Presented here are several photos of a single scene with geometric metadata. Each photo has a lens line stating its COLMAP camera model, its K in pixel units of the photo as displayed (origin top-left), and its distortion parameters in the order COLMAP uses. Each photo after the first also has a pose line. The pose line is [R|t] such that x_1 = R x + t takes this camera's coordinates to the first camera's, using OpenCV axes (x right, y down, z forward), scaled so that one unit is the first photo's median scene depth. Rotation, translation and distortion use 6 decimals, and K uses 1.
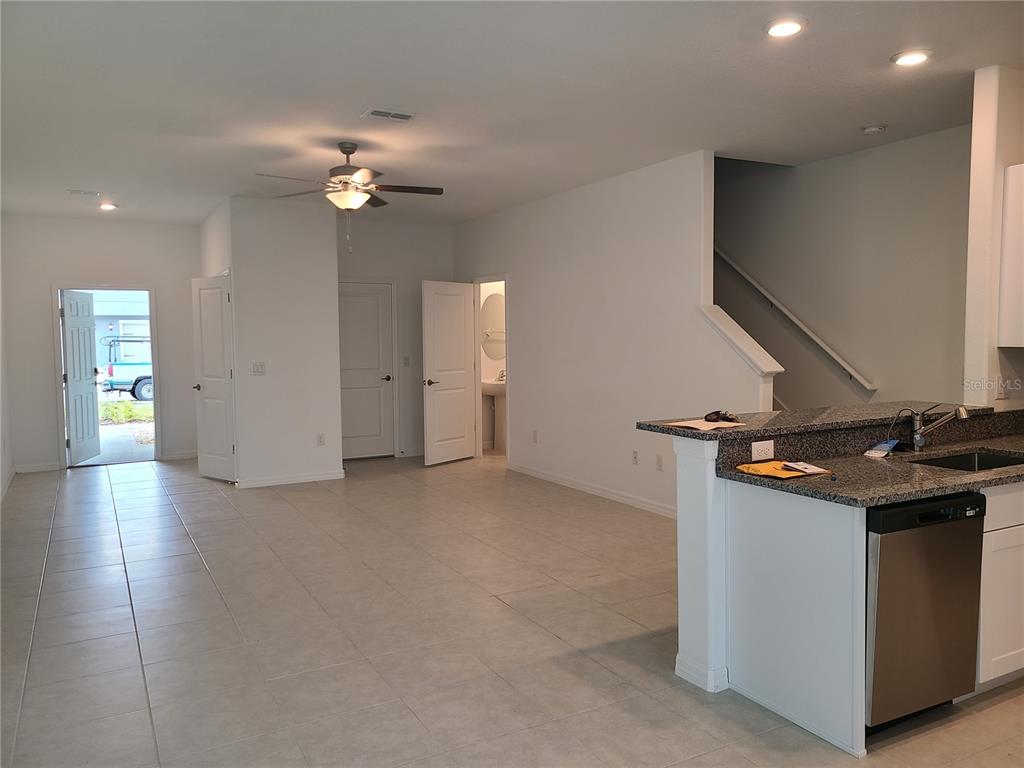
lens RADIAL K [[766.2, 0, 504.6], [0, 766.2, 369.0], [0, 0, 1]] dist [0.046211, -0.017699]
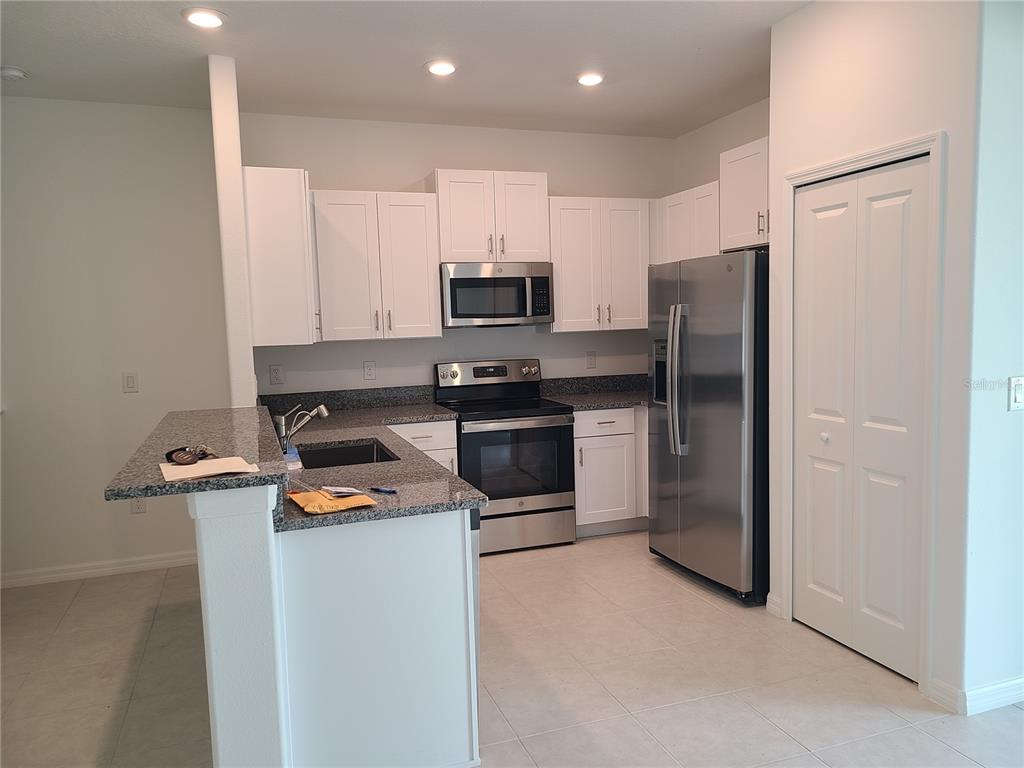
lens RADIAL K [[766.2, 0, 519.6], [0, 766.2, 387.9], [0, 0, 1]] dist [0.046211, -0.017699]
pose [[0.142891, -0.084885, 0.986092, -0.336577], [0.076053, 0.994311, 0.074572, -0.025763], [-0.986812, 0.064340, 0.148534, 0.581379]]
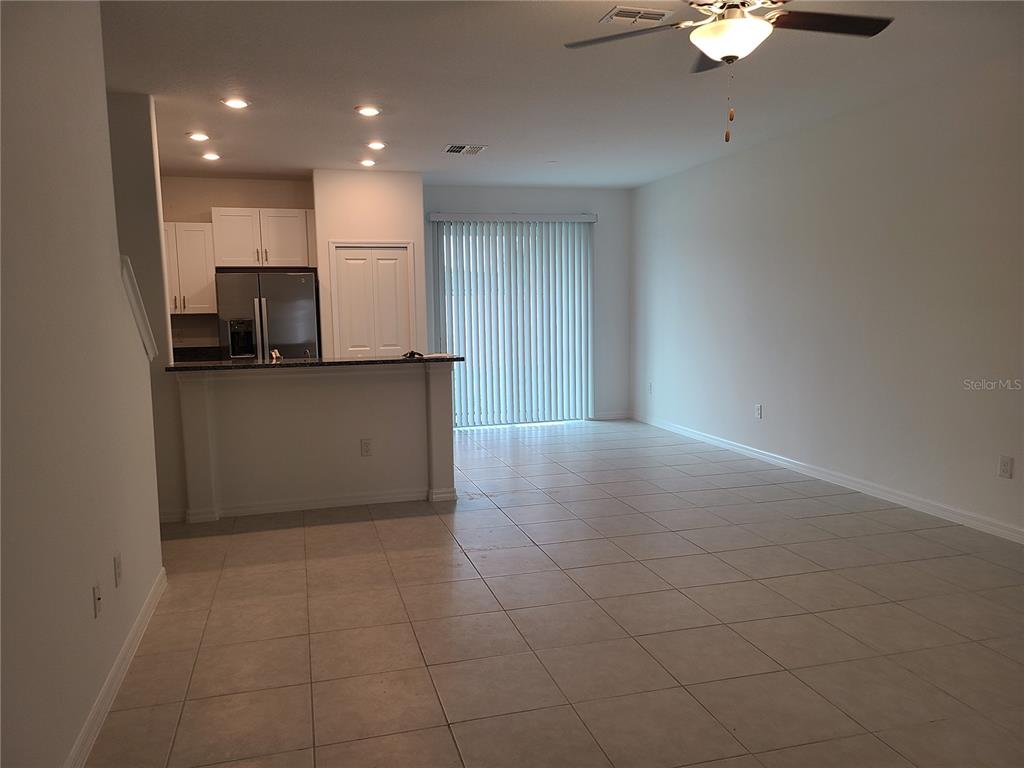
lens RADIAL K [[766.2, 0, 508.7], [0, 766.2, 392.4], [0, 0, 1]] dist [0.046211, -0.017699]
pose [[-0.976859, 0.001388, 0.213880, -0.242528], [0.035865, 0.986883, 0.157401, -0.096507], [-0.210856, 0.161429, -0.964096, 2.373213]]
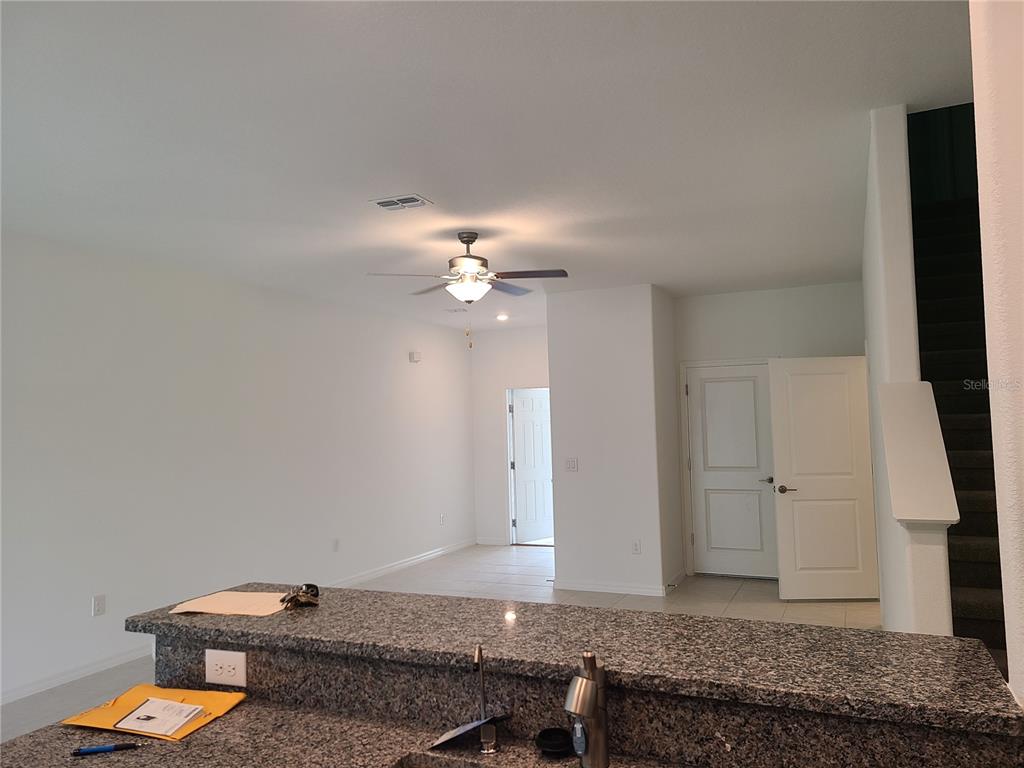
lens RADIAL K [[766.2, 0, 513.9], [0, 766.2, 367.0], [0, 0, 1]] dist [0.046211, -0.017699]
pose [[0.609715, -0.064762, -0.789971, 0.835909], [-0.019265, 0.995151, -0.096451, -0.058035], [0.792387, 0.074026, 0.605511, 0.720601]]
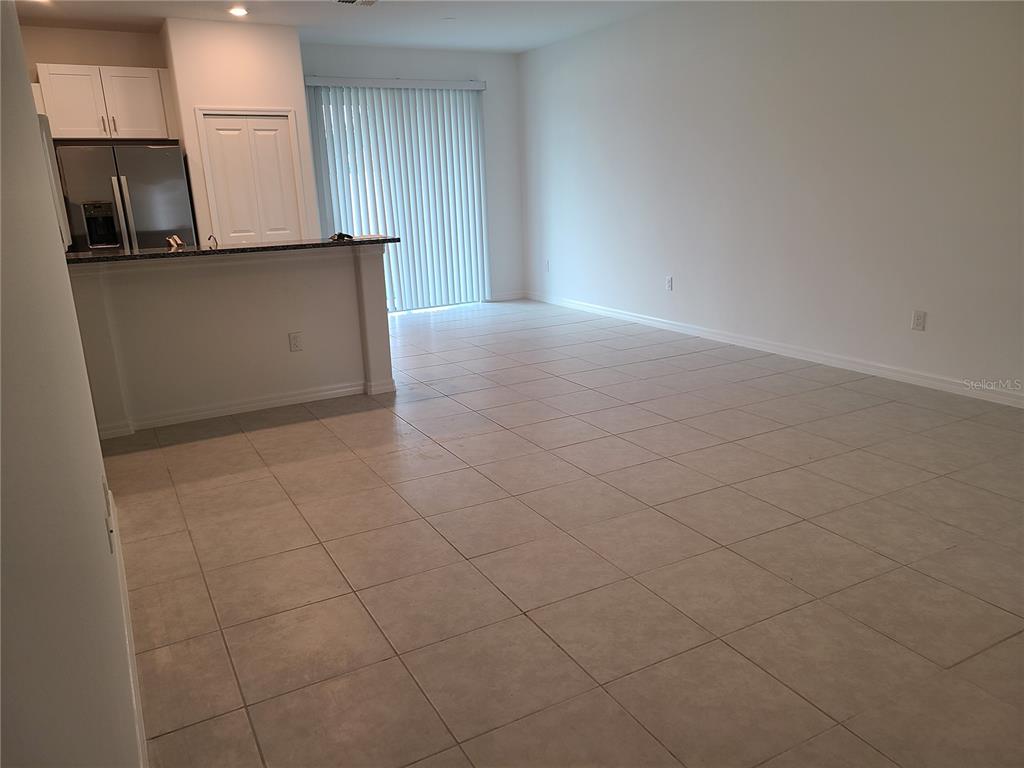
lens RADIAL K [[766.2, 0, 517.8], [0, 766.2, 386.6], [0, 0, 1]] dist [0.046211, -0.017699]
pose [[-0.998827, 0.047383, -0.009989, -0.024016], [0.042107, 0.951719, 0.304069, -0.088888], [0.023914, 0.303292, -0.952598, 2.344256]]
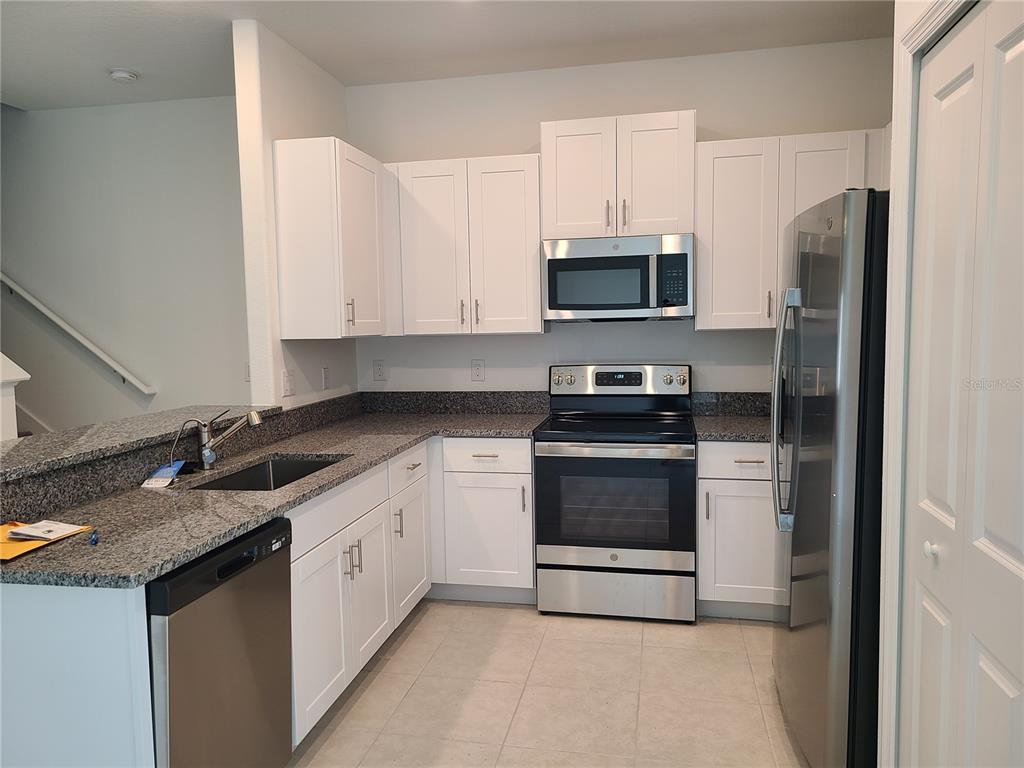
lens RADIAL K [[766.2, 0, 506.4], [0, 766.2, 389.3], [0, 0, 1]] dist [0.046211, -0.017699]
pose [[0.642629, -0.071894, 0.762797, 0.126028], [0.051033, 0.997393, 0.051012, -0.002834], [-0.764476, 0.006146, 0.644623, 0.245142]]
